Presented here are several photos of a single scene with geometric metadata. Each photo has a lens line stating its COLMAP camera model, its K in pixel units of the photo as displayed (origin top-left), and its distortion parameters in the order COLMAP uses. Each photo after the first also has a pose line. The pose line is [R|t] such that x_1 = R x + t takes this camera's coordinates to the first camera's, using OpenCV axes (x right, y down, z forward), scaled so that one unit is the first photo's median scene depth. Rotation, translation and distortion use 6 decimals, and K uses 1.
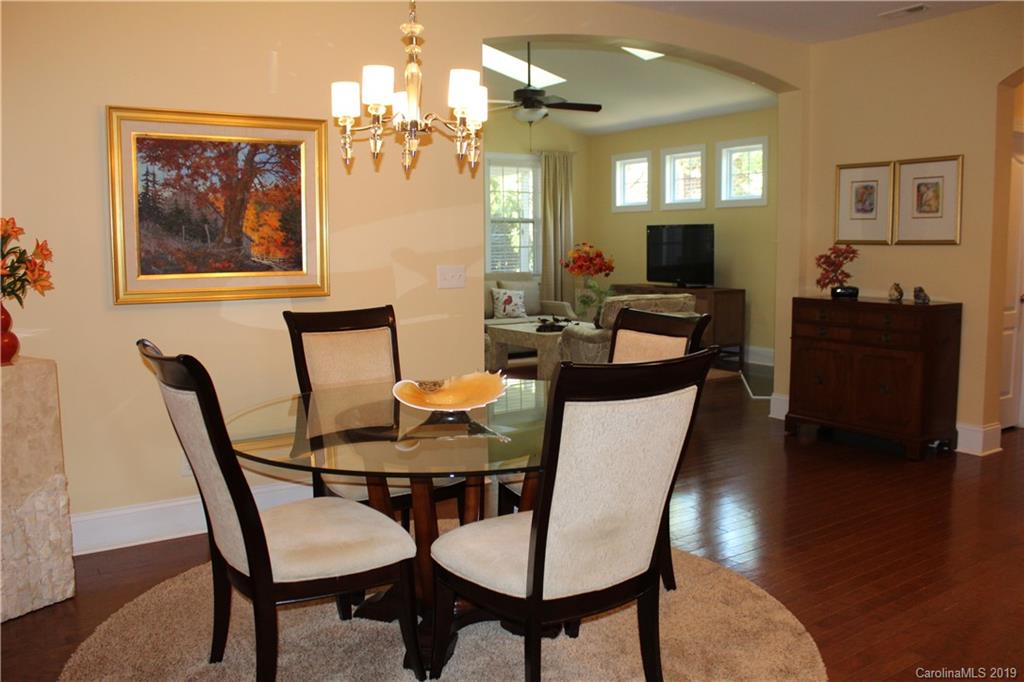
lens RADIAL K [[855.5, 0, 512.0], [0, 855.5, 341.0], [0, 0, 1]] dist [-0.166012, 0.156063]
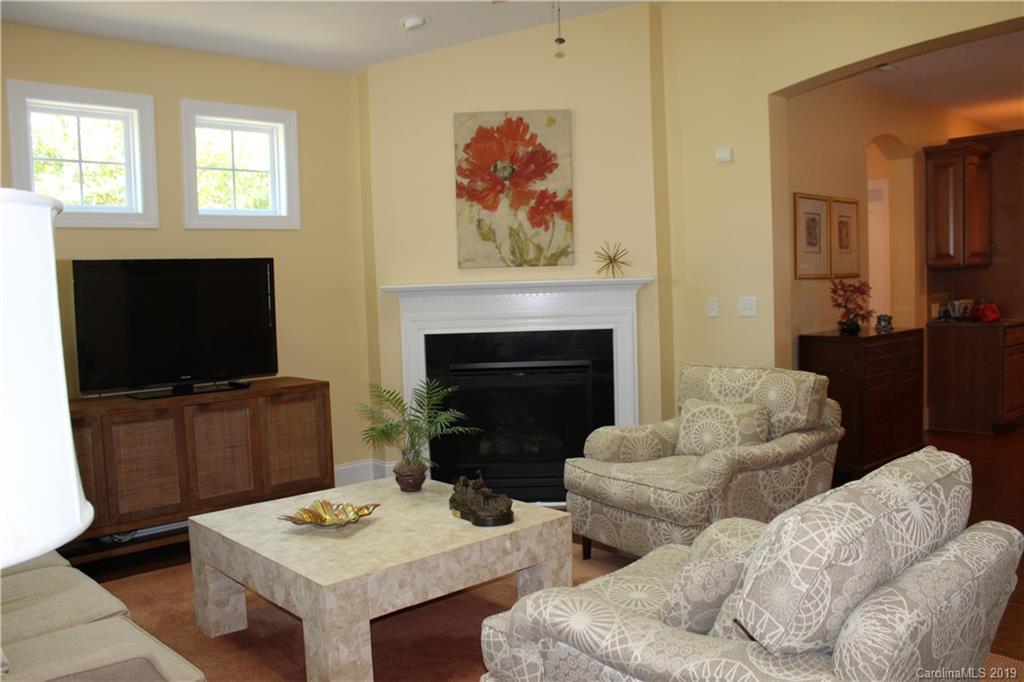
lens RADIAL K [[855.5, 0, 512.0], [0, 855.5, 341.0], [0, 0, 1]] dist [-0.166012, 0.156063]
pose [[-0.157529, -0.063088, 0.985497, -0.261962], [0.146419, 0.985435, 0.086488, -0.095540], [-0.976599, 0.157920, -0.145997, 0.816080]]
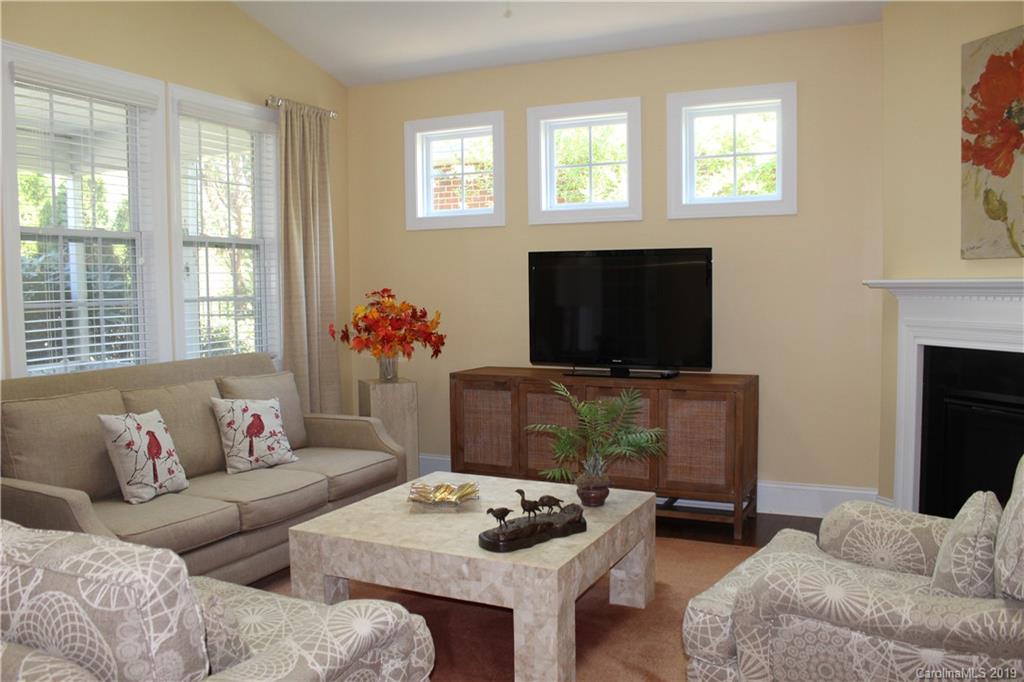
lens RADIAL K [[855.5, 0, 512.0], [0, 855.5, 341.0], [0, 0, 1]] dist [-0.166012, 0.156063]
pose [[0.858558, -0.039926, 0.511159, -0.102862], [0.068911, 0.996904, -0.037877, -0.062401], [-0.508064, 0.067744, 0.858651, 0.553625]]
